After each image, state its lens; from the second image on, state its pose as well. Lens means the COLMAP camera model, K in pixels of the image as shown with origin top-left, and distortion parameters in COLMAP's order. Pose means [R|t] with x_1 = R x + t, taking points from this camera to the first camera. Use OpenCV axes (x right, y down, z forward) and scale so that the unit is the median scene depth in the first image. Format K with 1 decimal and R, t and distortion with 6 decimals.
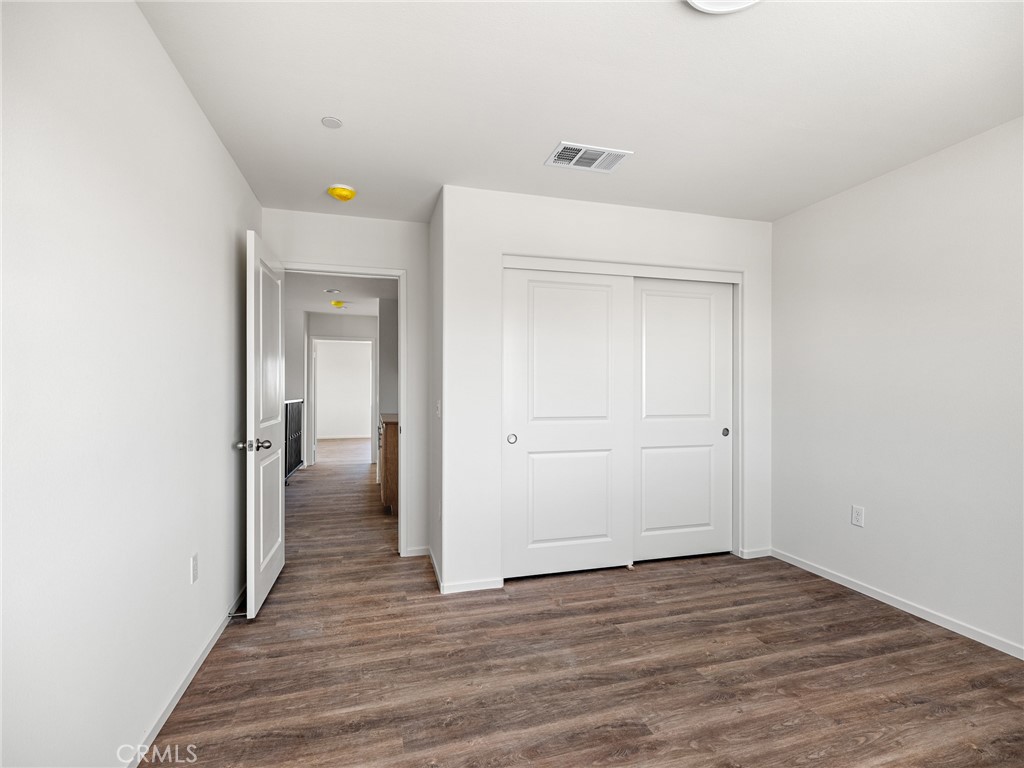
lens RADIAL K [[481.0, 0, 514.3], [0, 481.0, 385.7], [0, 0, 1]] dist [0.000632, -0.000138]
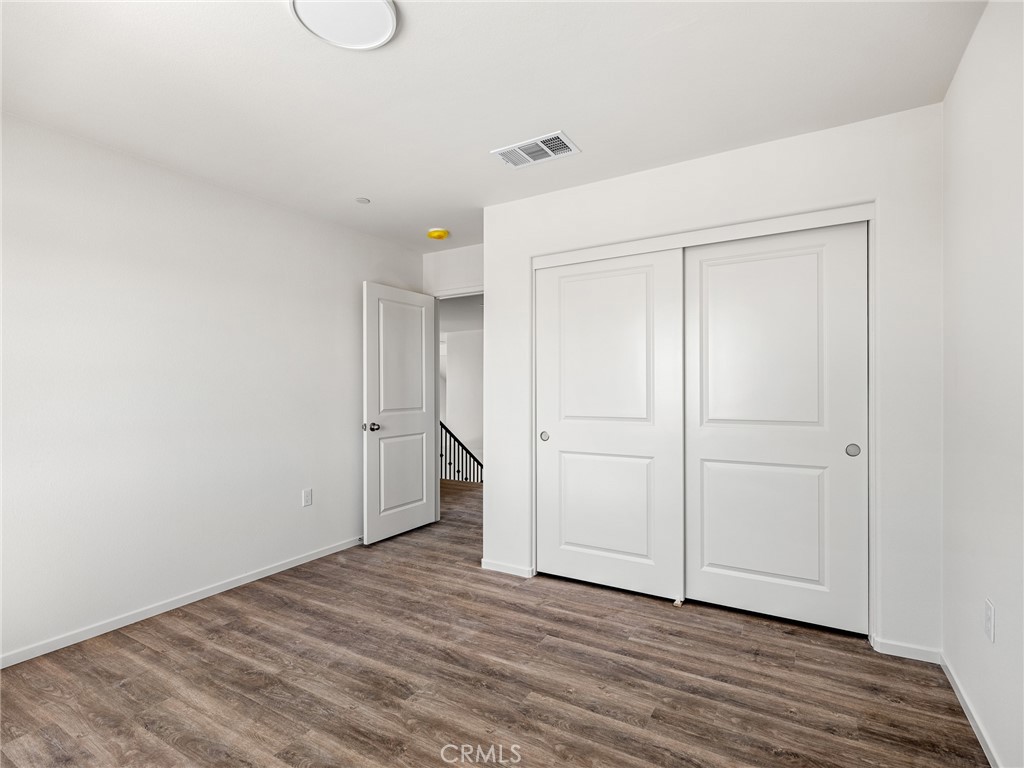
lens RADIAL K [[508.6, 0, 510.0], [0, 508.6, 386.0], [0, 0, 1]] dist [-0.000745, 0.000395]
pose [[0.681161, -0.009639, -0.732070, 0.817979], [0.012636, 0.999919, -0.001409, 0.005353], [0.732025, -0.008291, 0.681228, 0.241956]]
